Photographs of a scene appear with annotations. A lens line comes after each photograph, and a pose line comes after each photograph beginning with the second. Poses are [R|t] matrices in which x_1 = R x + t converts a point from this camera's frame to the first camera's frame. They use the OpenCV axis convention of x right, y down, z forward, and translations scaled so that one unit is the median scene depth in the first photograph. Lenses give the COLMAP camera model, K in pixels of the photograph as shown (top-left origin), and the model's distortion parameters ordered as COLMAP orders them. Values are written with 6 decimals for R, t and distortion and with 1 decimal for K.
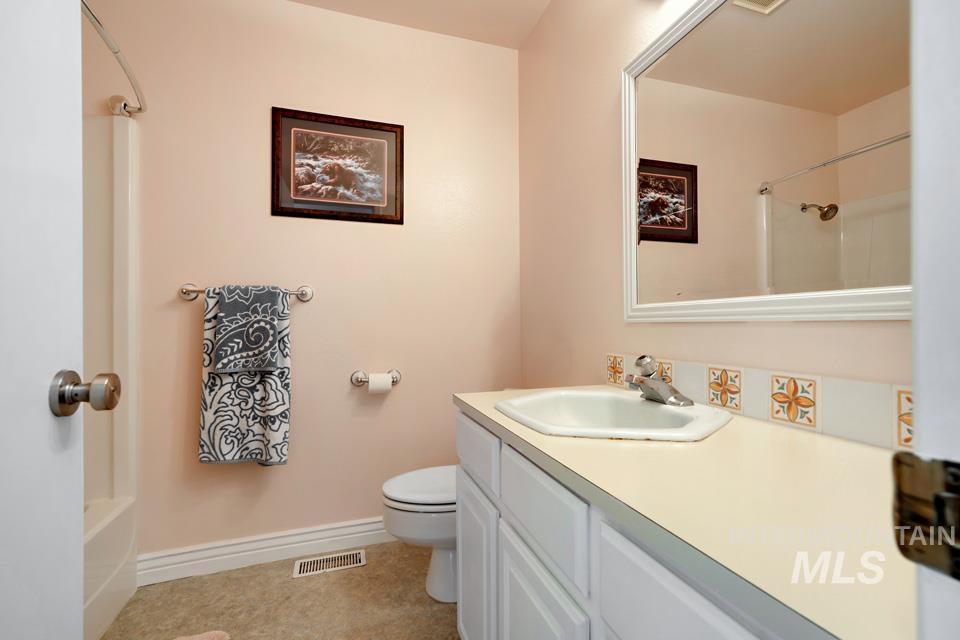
lens RADIAL K [[434.2, 0, 473.5], [0, 434.2, 320.9], [0, 0, 1]] dist [-0.016875, 0.009246]
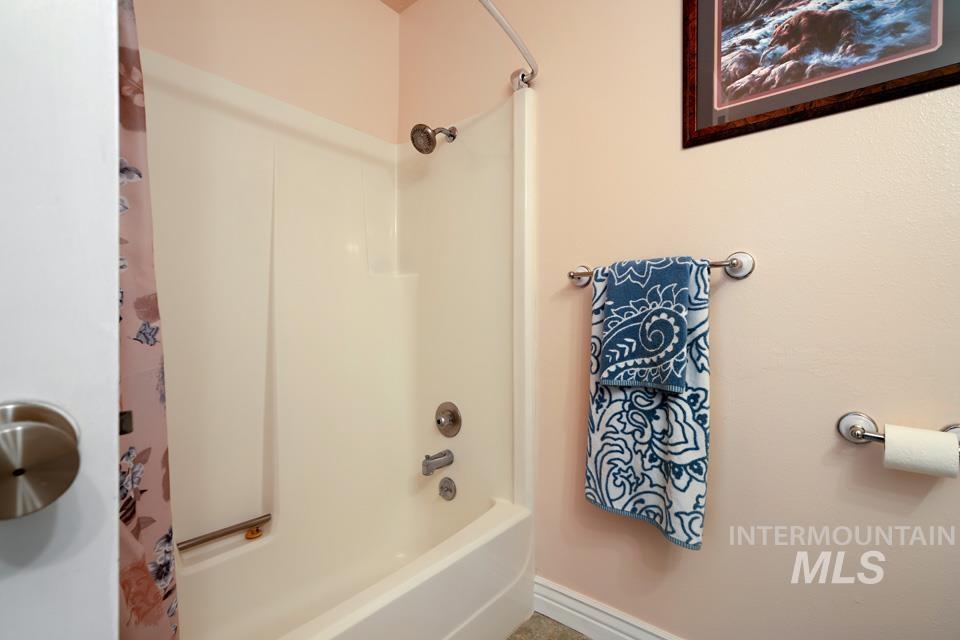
lens RADIAL K [[434.2, 0, 469.3], [0, 434.2, 319.9], [0, 0, 1]] dist [-0.016875, 0.009246]
pose [[0.547655, 0.004778, -0.836691, -0.107797], [0.000434, 0.999982, 0.005995, 0.008384], [0.836704, -0.003646, 0.547643, 0.404412]]
